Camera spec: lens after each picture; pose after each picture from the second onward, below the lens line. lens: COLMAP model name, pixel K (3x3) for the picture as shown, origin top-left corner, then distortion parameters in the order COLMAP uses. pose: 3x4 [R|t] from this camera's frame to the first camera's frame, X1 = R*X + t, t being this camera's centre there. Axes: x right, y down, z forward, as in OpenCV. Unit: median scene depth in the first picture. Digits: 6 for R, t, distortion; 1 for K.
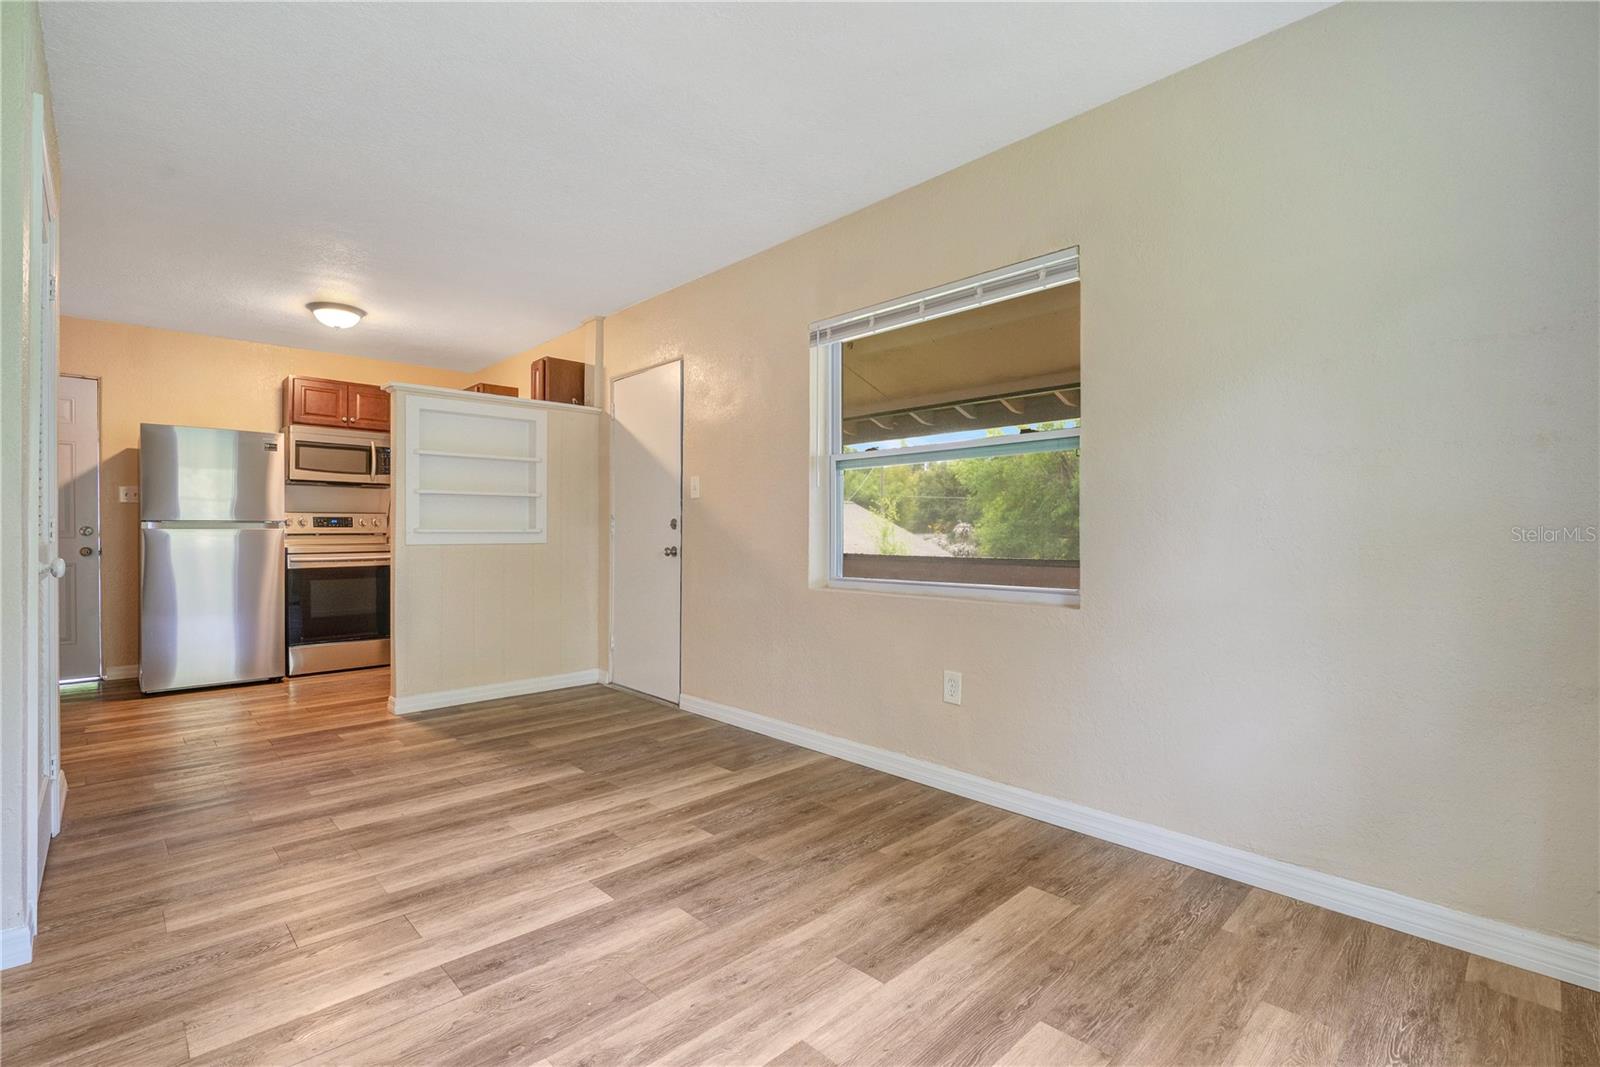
lens RADIAL K [[739.6, 0, 796.6], [0, 739.6, 490.6], [0, 0, 1]] dist [-0.003078, 0.000369]
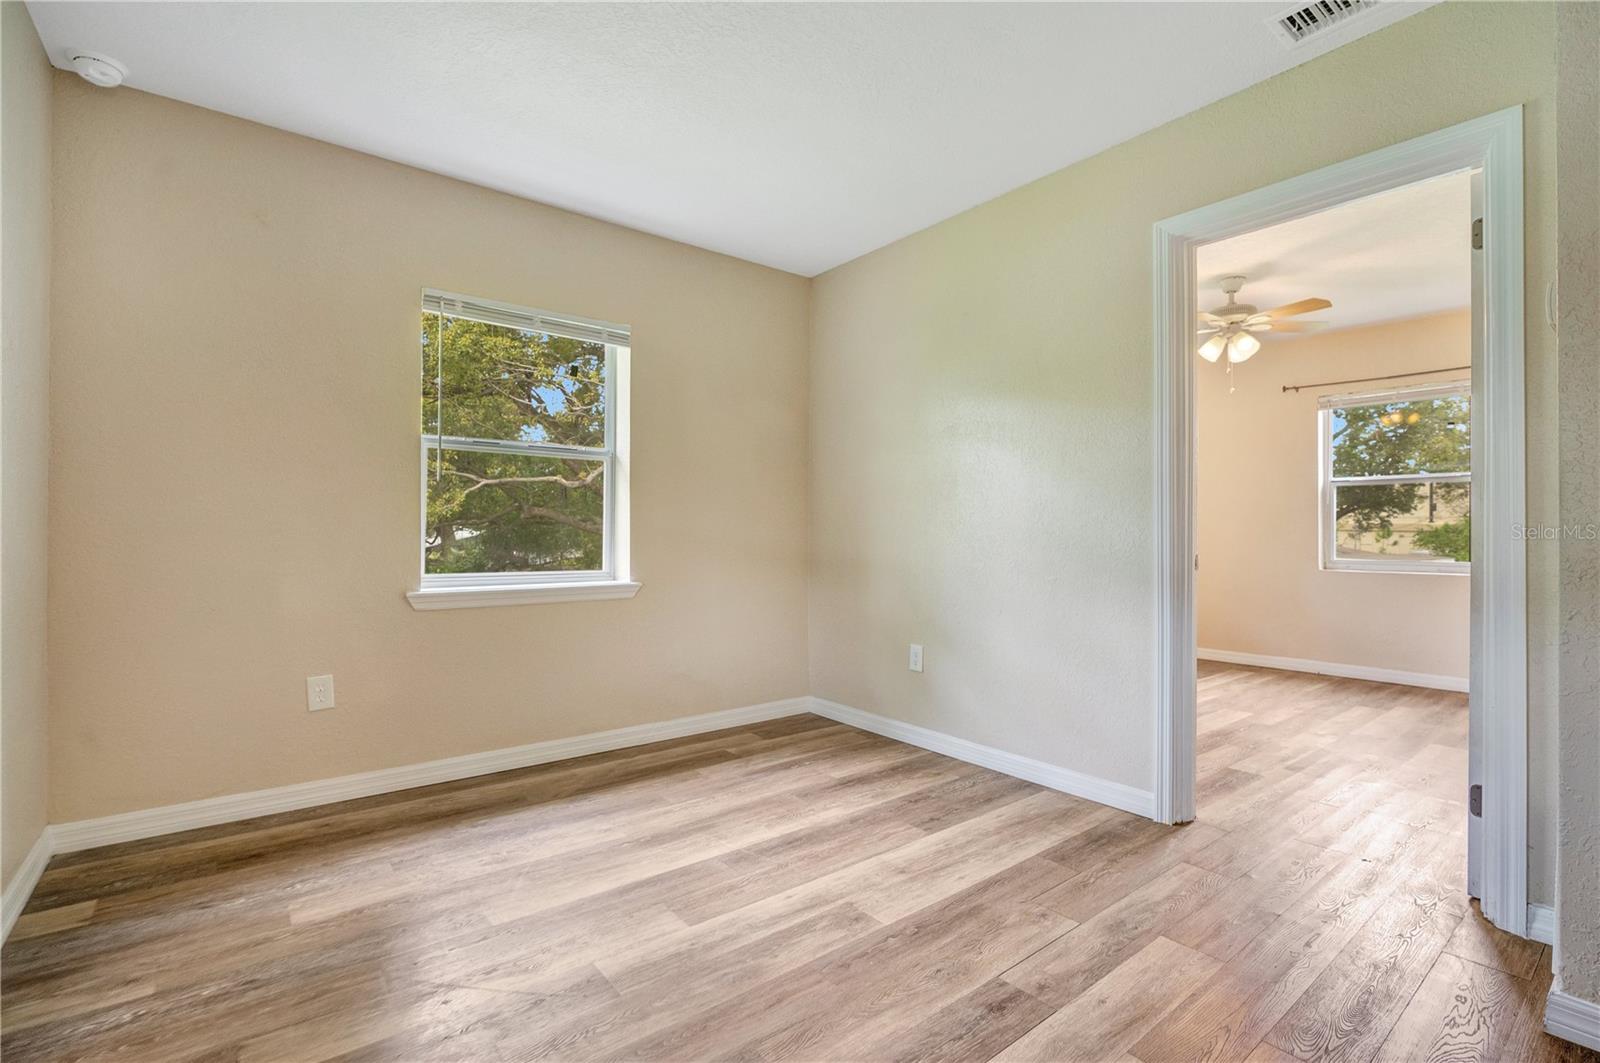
lens RADIAL K [[745.4, 0, 805.5], [0, 745.4, 539.8], [0, 0, 1]] dist [-0.002931, 0.000081]
pose [[-0.996046, -0.006947, 0.088572, -0.141154], [-0.011611, 0.998566, -0.052254, 0.068888], [-0.088082, -0.053076, -0.994698, 1.083965]]
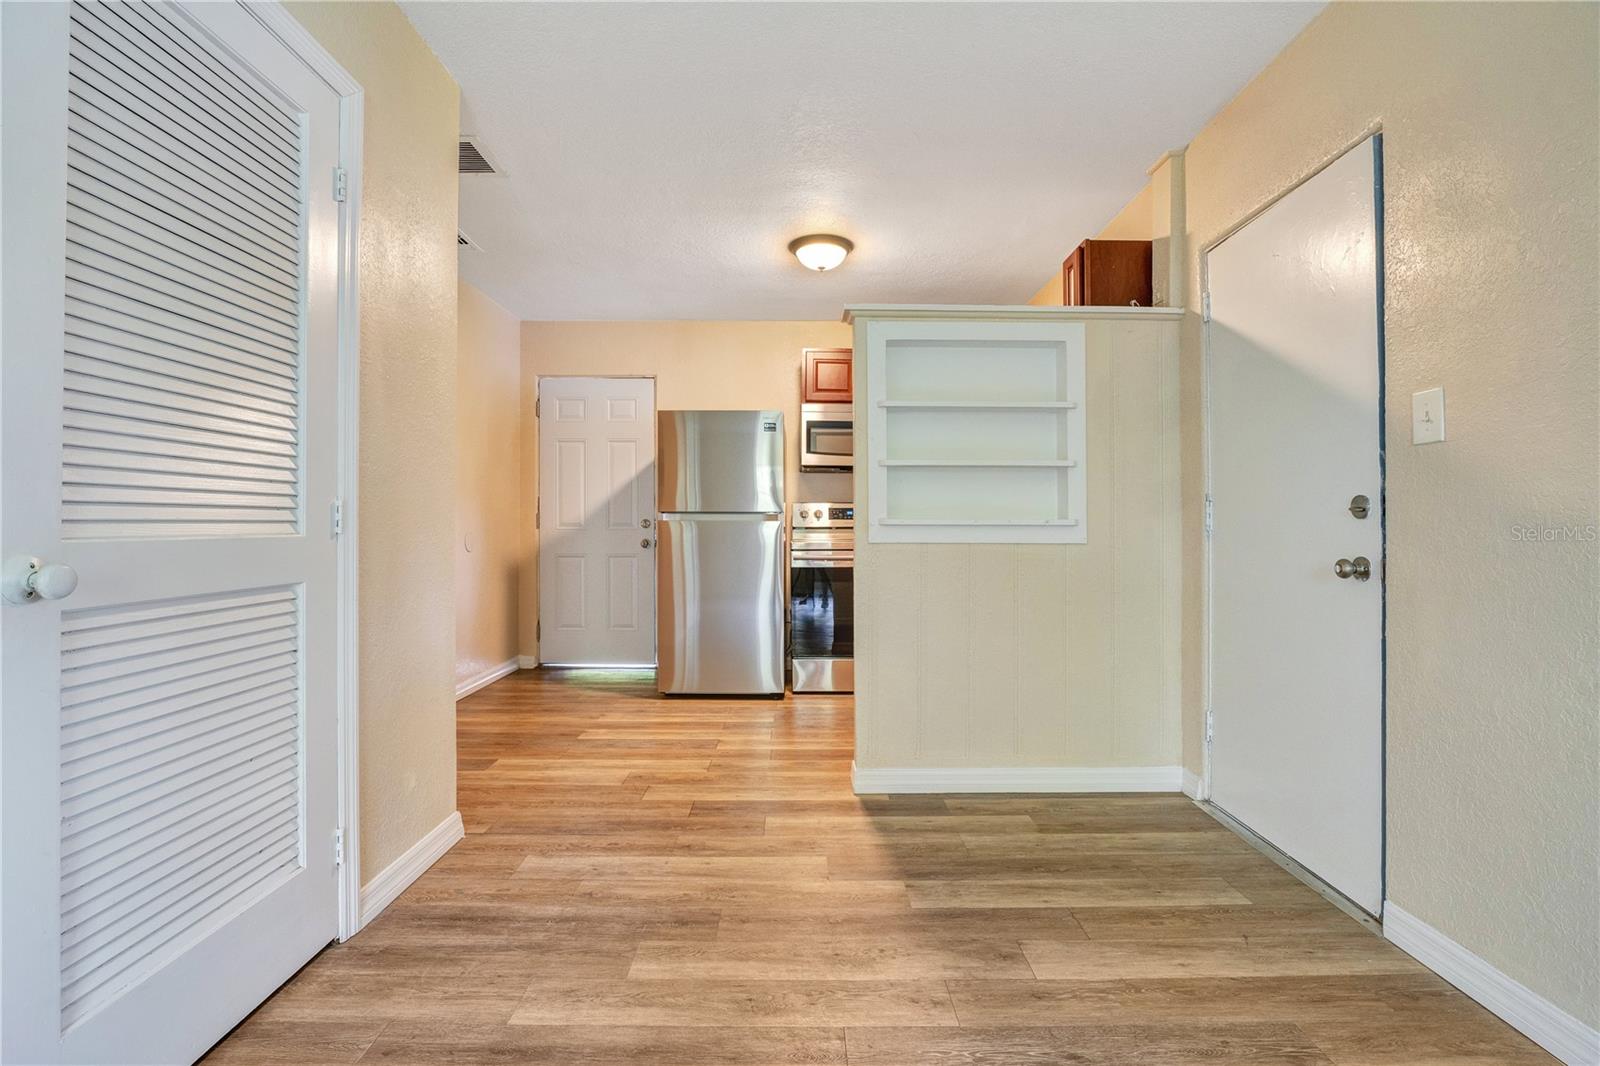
lens RADIAL K [[734.5, 0, 796.9], [0, 734.5, 526.9], [0, 0, 1]] dist [-0.008378, 0.002067]
pose [[0.725533, 0.002893, -0.688181, -0.154766], [0.034926, 0.998548, 0.041020, 0.039205], [0.687300, -0.053797, 0.724378, 0.637646]]
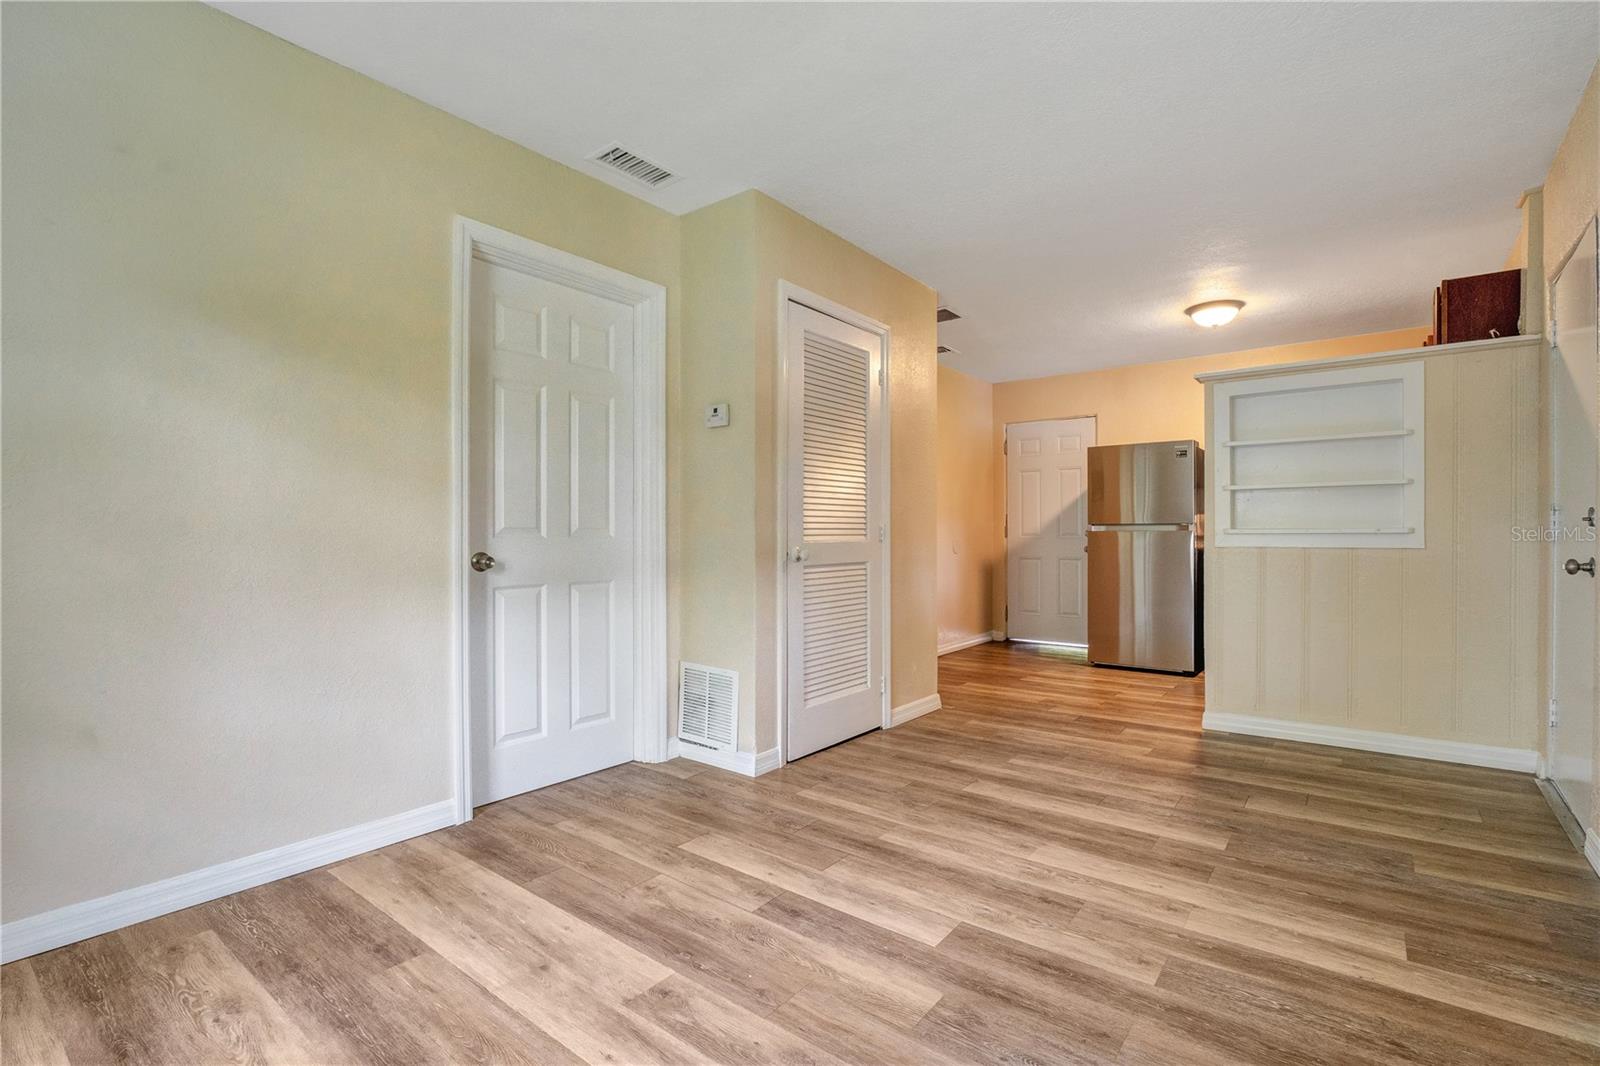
lens RADIAL K [[734.5, 0, 796.9], [0, 734.5, 526.9], [0, 0, 1]] dist [-0.008378, 0.002067]
pose [[0.145563, -0.012079, -0.989275, 0.396350], [0.057225, 0.998354, -0.003770, 0.029868], [0.987693, -0.056063, 0.146014, 0.484429]]
